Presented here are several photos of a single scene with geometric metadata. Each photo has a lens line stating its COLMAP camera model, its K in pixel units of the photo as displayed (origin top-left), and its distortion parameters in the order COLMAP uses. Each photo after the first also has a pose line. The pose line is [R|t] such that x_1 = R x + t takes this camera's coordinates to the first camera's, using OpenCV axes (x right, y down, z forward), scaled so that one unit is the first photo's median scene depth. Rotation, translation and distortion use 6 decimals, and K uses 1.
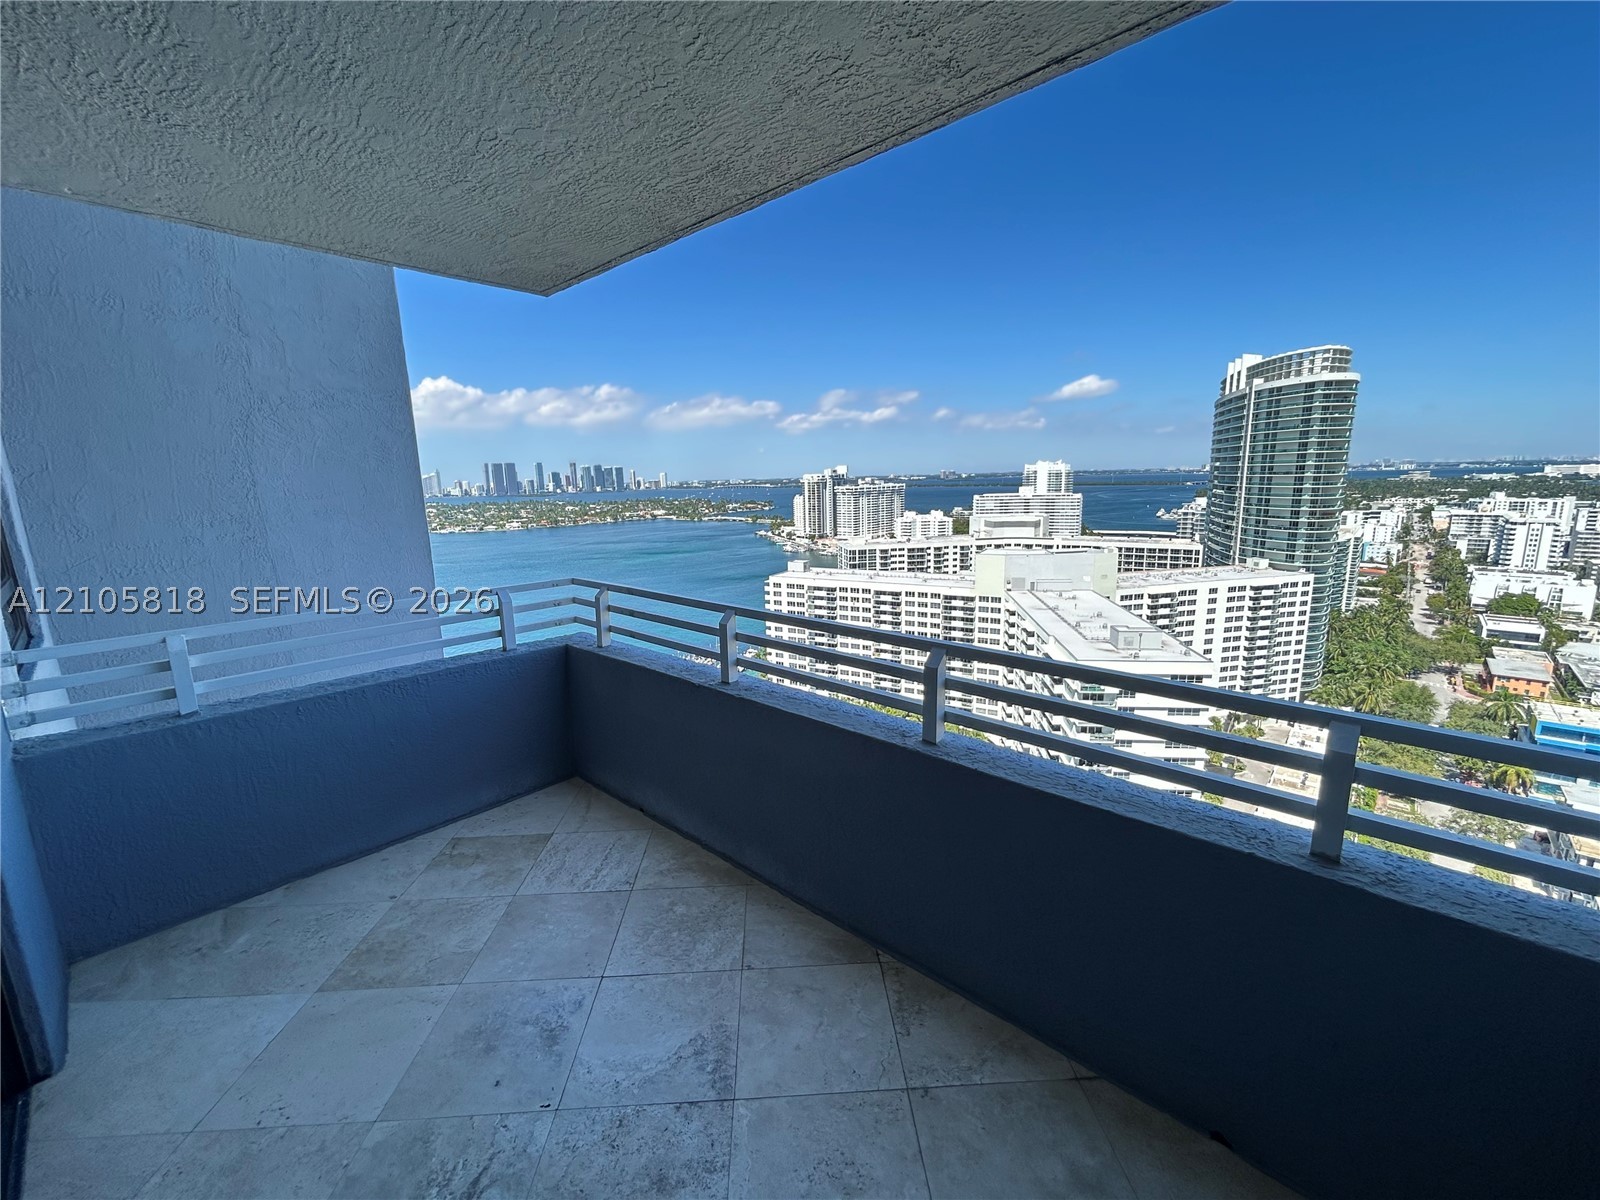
lens RADIAL K [[649.1, 0, 805.6], [0, 649.1, 606.1], [0, 0, 1]] dist [-0.002689, 0.000889]
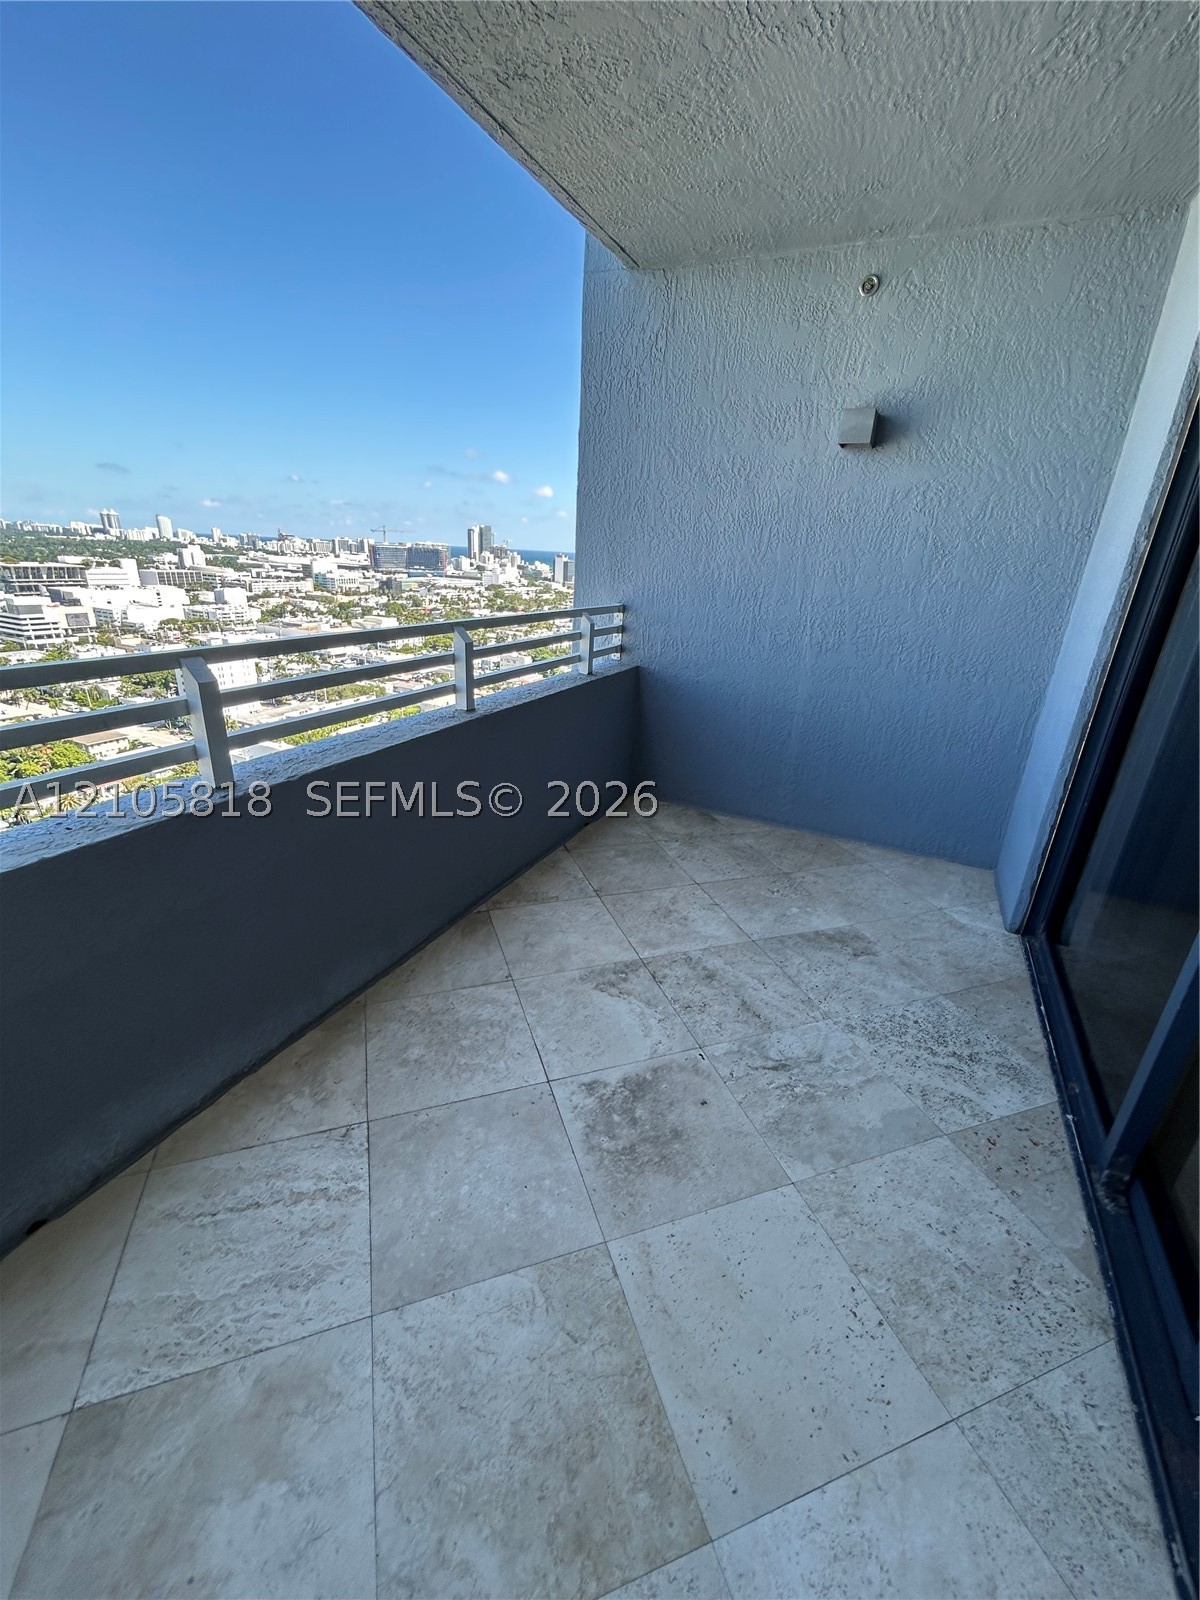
lens RADIAL K [[649.1, 0, 590.8], [0, 649.1, 807.6], [0, 0, 1]] dist [-0.002689, 0.000889]
pose [[-0.276276, -0.343192, 0.897714, -1.008274], [0.144151, 0.908706, 0.391758, -0.060905], [-0.950206, 0.237640, -0.201582, 1.097989]]
